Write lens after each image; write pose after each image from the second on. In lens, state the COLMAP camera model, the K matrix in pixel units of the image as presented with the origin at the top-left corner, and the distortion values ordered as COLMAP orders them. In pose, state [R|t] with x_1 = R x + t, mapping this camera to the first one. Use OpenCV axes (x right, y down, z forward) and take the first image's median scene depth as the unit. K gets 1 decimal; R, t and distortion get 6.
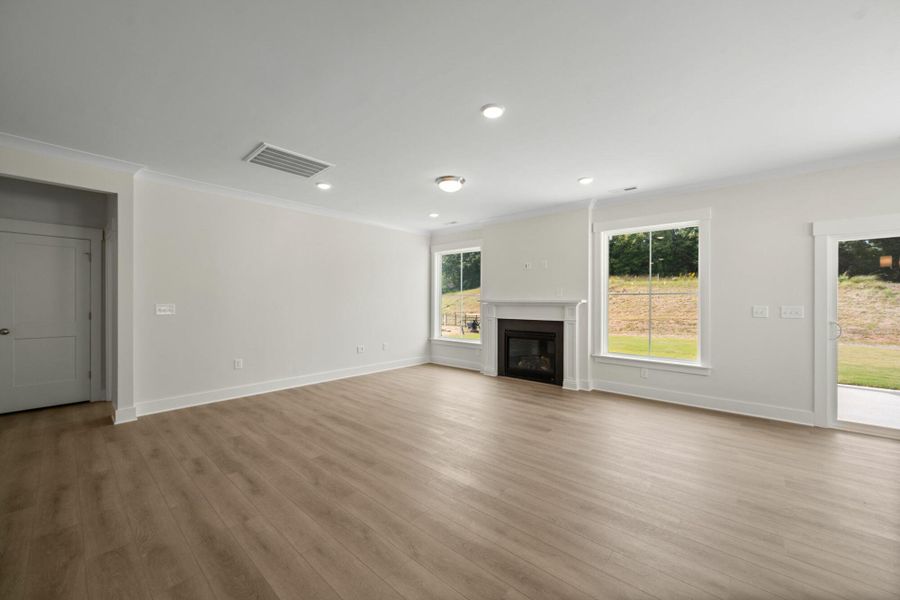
lens RADIAL K [[345.0, 0, 457.9], [0, 345.0, 302.3], [0, 0, 1]] dist [-0.006525, 0.001289]
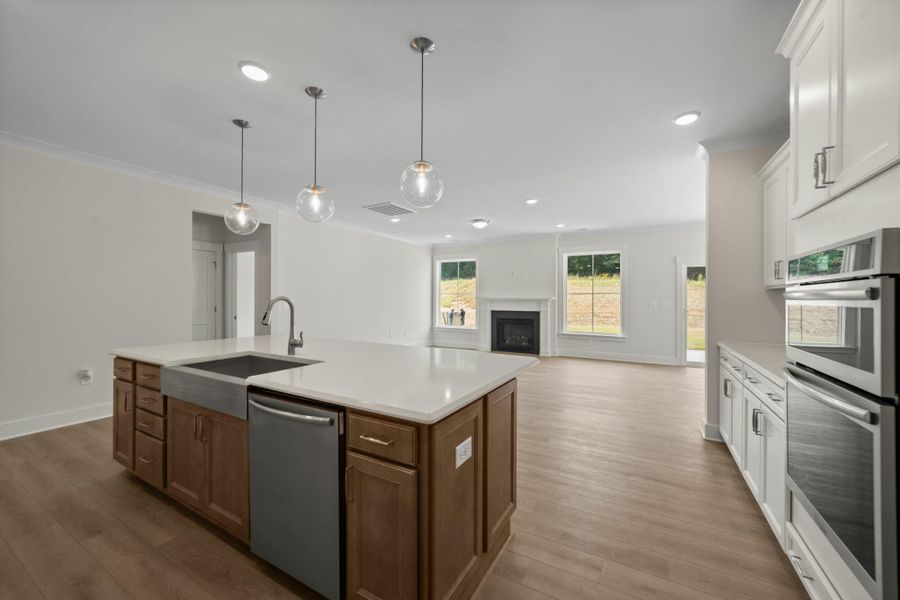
lens RADIAL K [[345.0, 0, 458.8], [0, 345.0, 299.1], [0, 0, 1]] dist [-0.006525, 0.001289]
pose [[0.979194, -0.000200, 0.202925, -0.362752], [-0.000251, 0.999998, 0.002200, -0.002772], [-0.202925, -0.002205, 0.979192, -0.427201]]
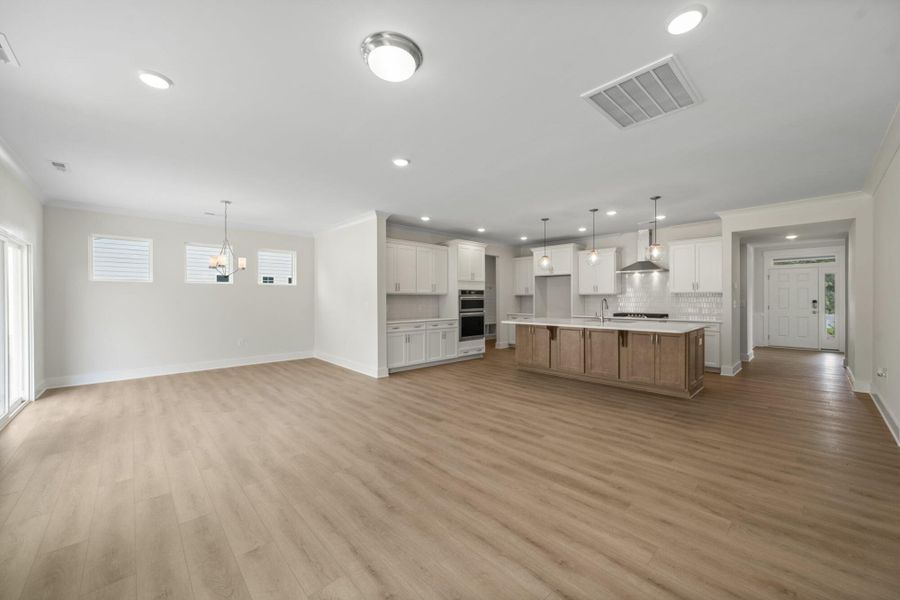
lens RADIAL K [[345.0, 0, 461.7], [0, 345.0, 301.5], [0, 0, 1]] dist [-0.006525, 0.001289]
pose [[-0.996479, -0.000015, 0.083848, -0.136764], [0.000699, 0.999964, 0.008487, -0.003847], [-0.083845, 0.008516, -0.996442, 1.248154]]
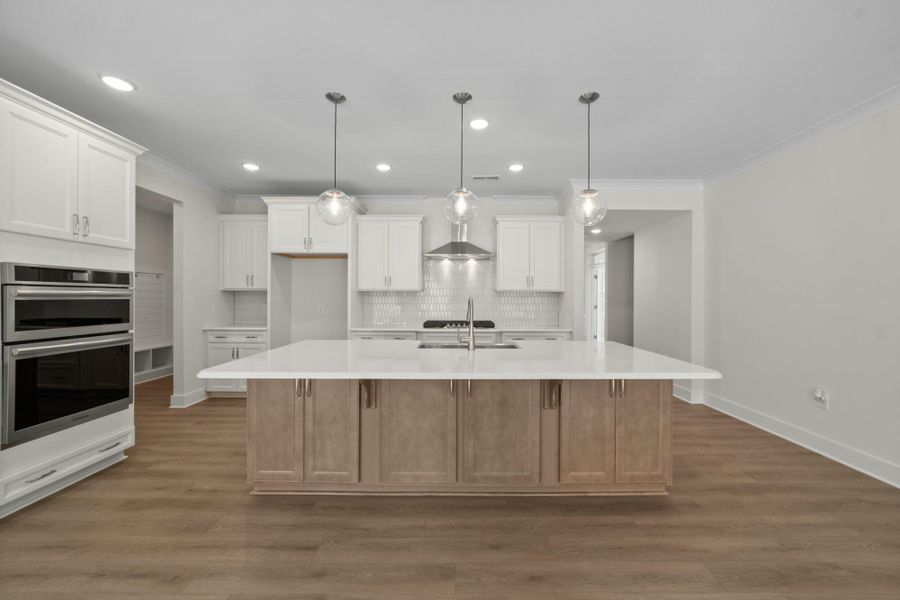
lens RADIAL K [[345.0, 0, 457.5], [0, 345.0, 298.8], [0, 0, 1]] dist [-0.006525, 0.001289]
pose [[-0.757684, -0.003061, -0.652615, -0.141228], [-0.005363, 0.999984, 0.001536, -0.003298], [0.652600, 0.004664, -0.757688, 0.832008]]
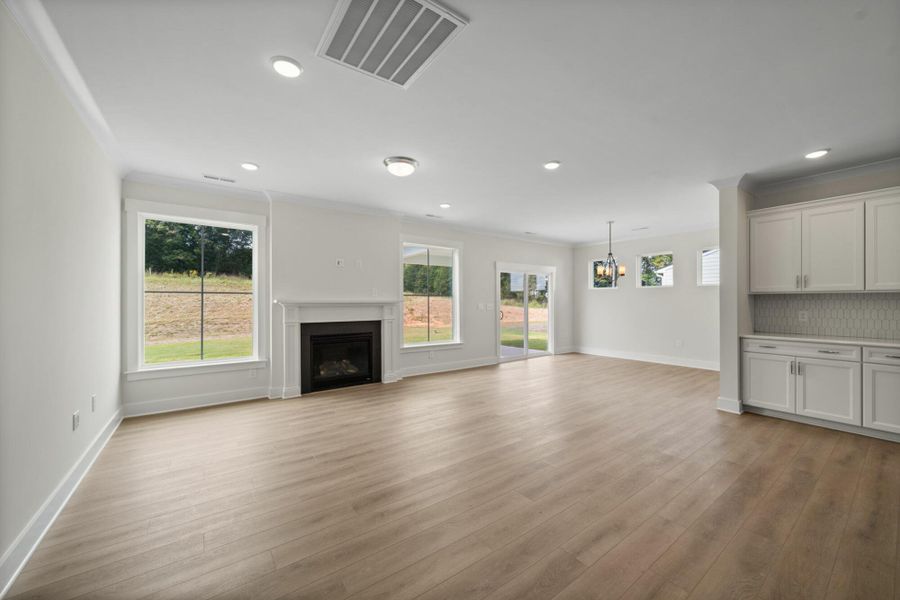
lens RADIAL K [[345.0, 0, 456.7], [0, 345.0, 303.5], [0, 0, 1]] dist [-0.006525, 0.001289]
pose [[0.211778, -0.009689, 0.977270, -0.711045], [0.002907, 0.999953, 0.009284, -0.006531], [-0.977313, 0.000875, 0.211796, 0.574117]]
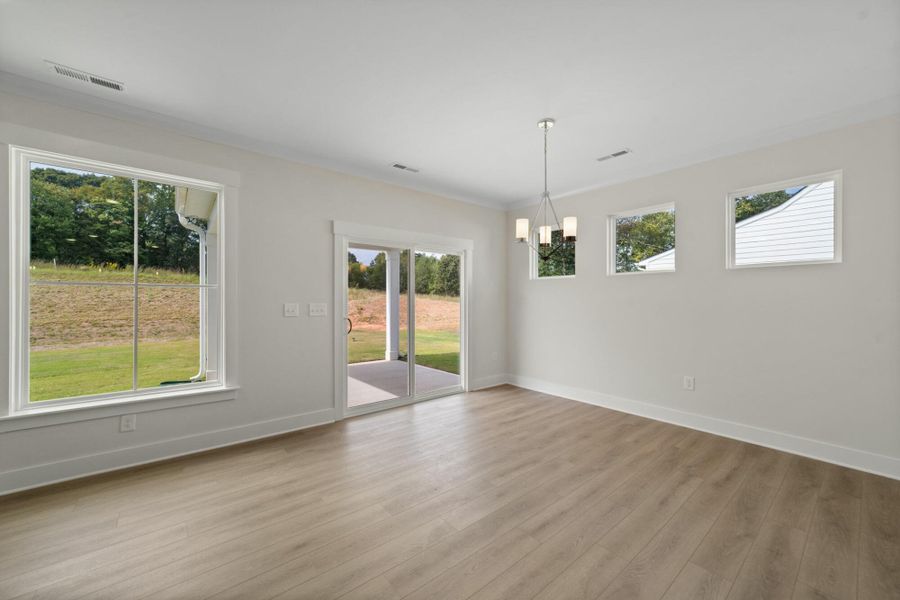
lens RADIAL K [[345.0, 0, 457.4], [0, 345.0, 299.2], [0, 0, 1]] dist [-0.006525, 0.001289]
pose [[0.165156, -0.001365, 0.986267, 0.065565], [-0.000626, 0.999999, 0.001489, -0.002039], [-0.986267, -0.000864, 0.165155, 0.340422]]
